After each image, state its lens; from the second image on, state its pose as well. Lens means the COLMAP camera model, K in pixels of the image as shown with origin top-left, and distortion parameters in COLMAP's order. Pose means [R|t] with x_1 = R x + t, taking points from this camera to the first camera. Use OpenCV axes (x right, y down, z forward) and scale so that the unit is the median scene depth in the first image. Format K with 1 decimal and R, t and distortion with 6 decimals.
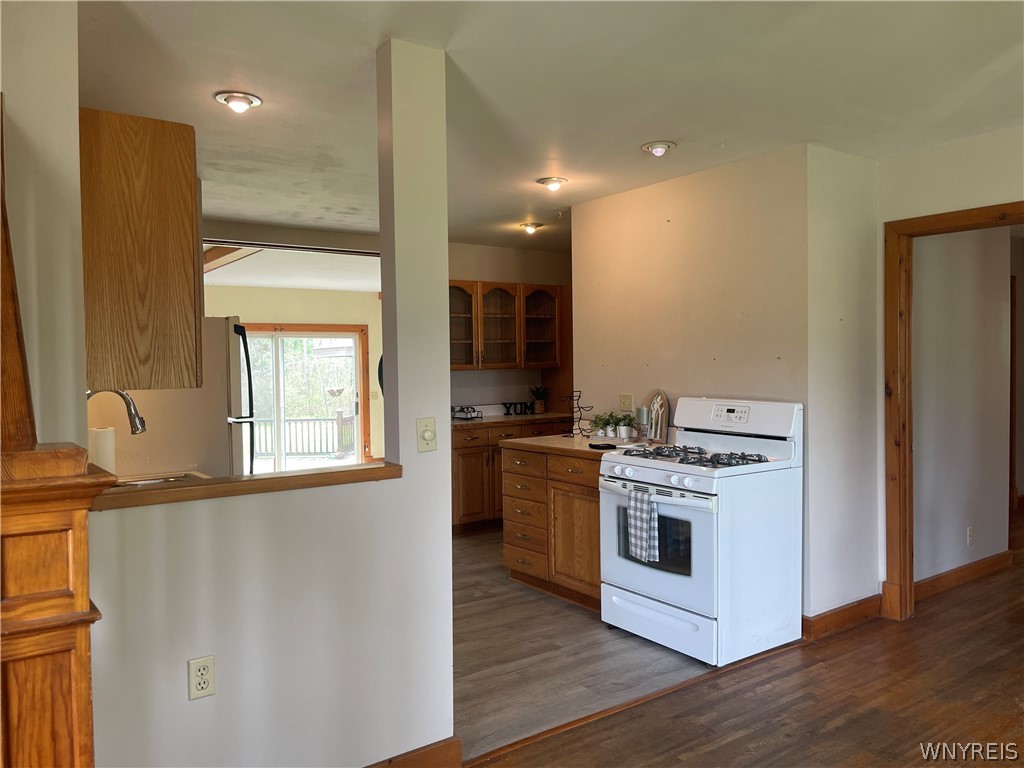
lens RADIAL K [[776.1, 0, 513.0], [0, 776.1, 387.9], [0, 0, 1]] dist [0.076613, -0.103558]
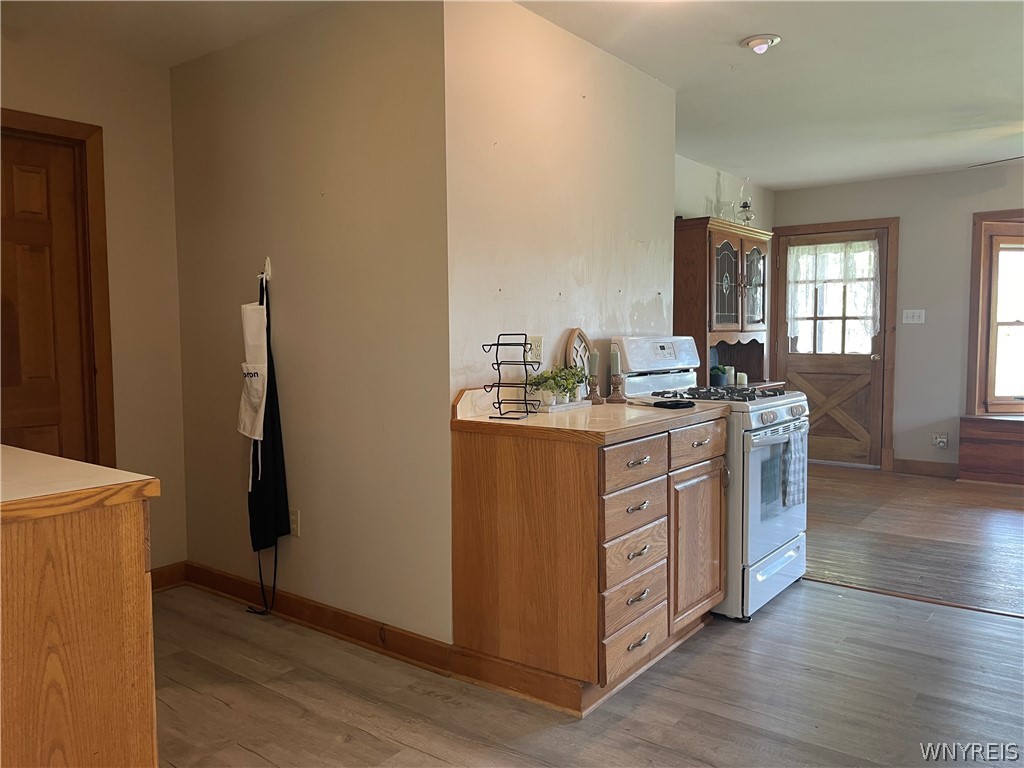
lens RADIAL K [[776.1, 0, 513.0], [0, 776.1, 387.9], [0, 0, 1]] dist [0.076613, -0.103558]
pose [[-0.290008, -0.051849, 0.955619, -0.330375], [0.043005, 0.996817, 0.067135, 0.004479], [-0.956057, 0.060566, -0.286855, 0.858209]]
